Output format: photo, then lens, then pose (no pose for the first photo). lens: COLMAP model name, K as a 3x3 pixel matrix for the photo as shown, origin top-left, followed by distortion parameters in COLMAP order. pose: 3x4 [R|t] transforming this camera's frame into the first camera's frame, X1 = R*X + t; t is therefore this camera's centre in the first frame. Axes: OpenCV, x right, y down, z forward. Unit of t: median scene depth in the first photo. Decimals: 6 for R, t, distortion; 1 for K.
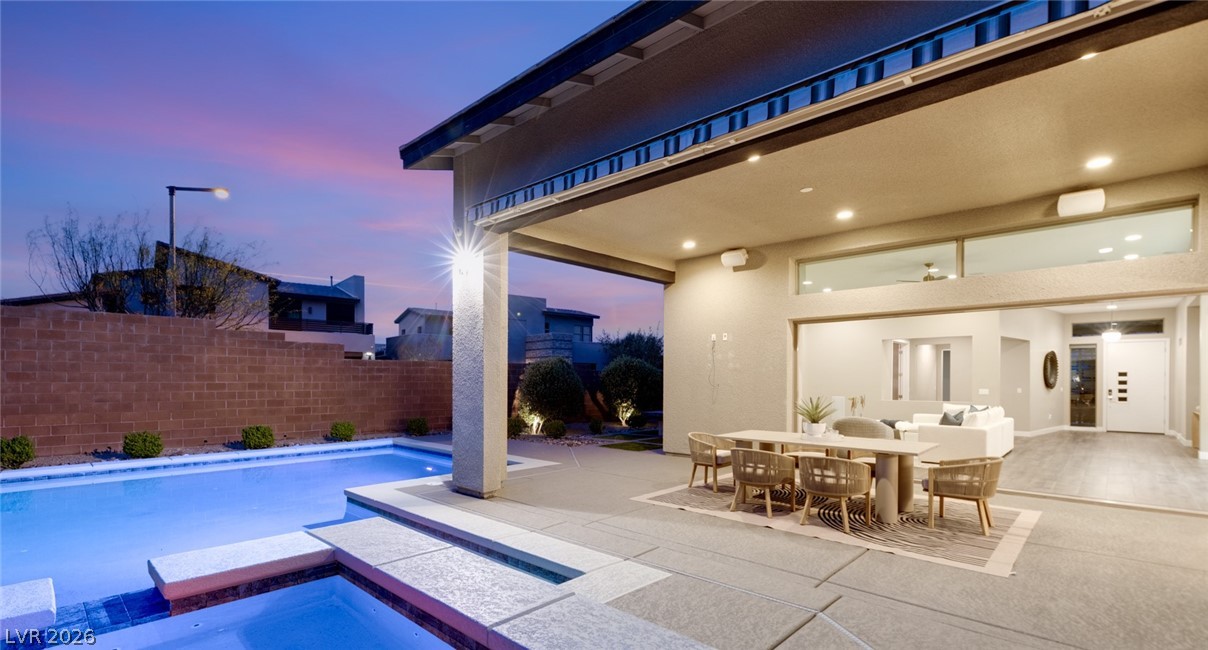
lens RADIAL K [[539.0, 0, 572.1], [0, 539.0, 379.8], [0, 0, 1]] dist [0.003407, 0.000098]
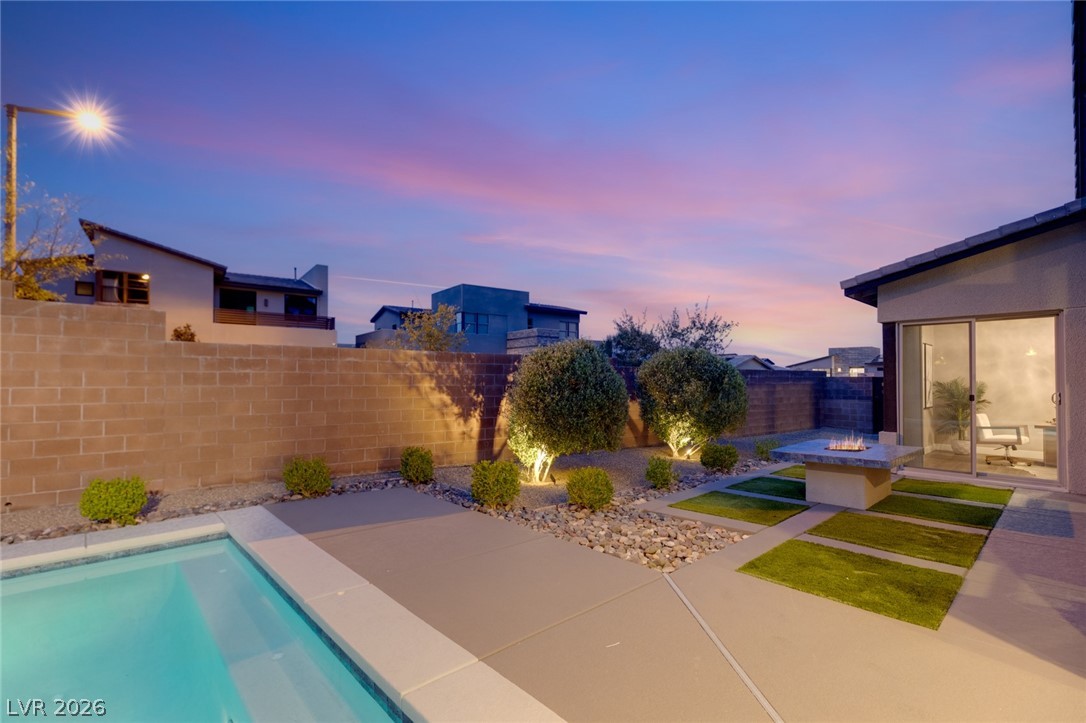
lens RADIAL K [[493.5, 0, 511.2], [0, 493.5, 368.2], [0, 0, 1]] dist [0.001870, 0.000226]
pose [[0.997558, -0.001311, -0.069826, -0.081214], [-0.000481, 0.999671, -0.025639, -0.001661], [0.069837, 0.025610, 0.997230, 0.667250]]
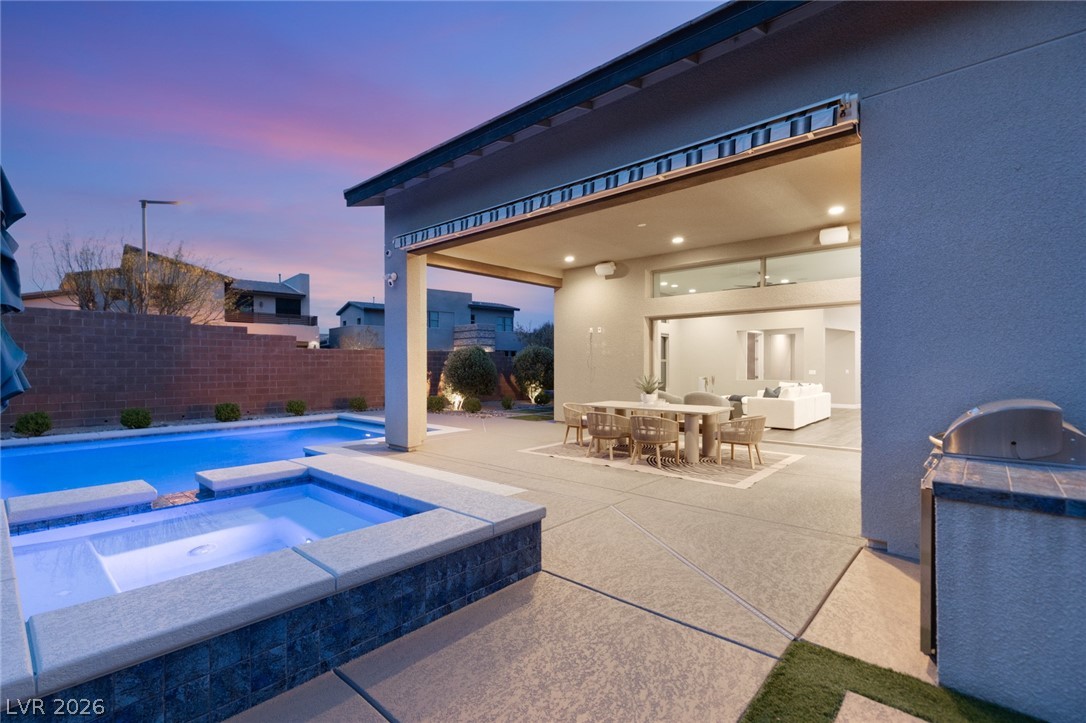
lens RADIAL K [[493.5, 0, 511.2], [0, 493.5, 368.2], [0, 0, 1]] dist [0.001870, 0.000226]
pose [[0.999716, -0.004796, 0.023331, 0.036390], [0.004675, 0.999975, 0.005271, 0.003047], [-0.023356, -0.005160, 0.999714, -0.133439]]
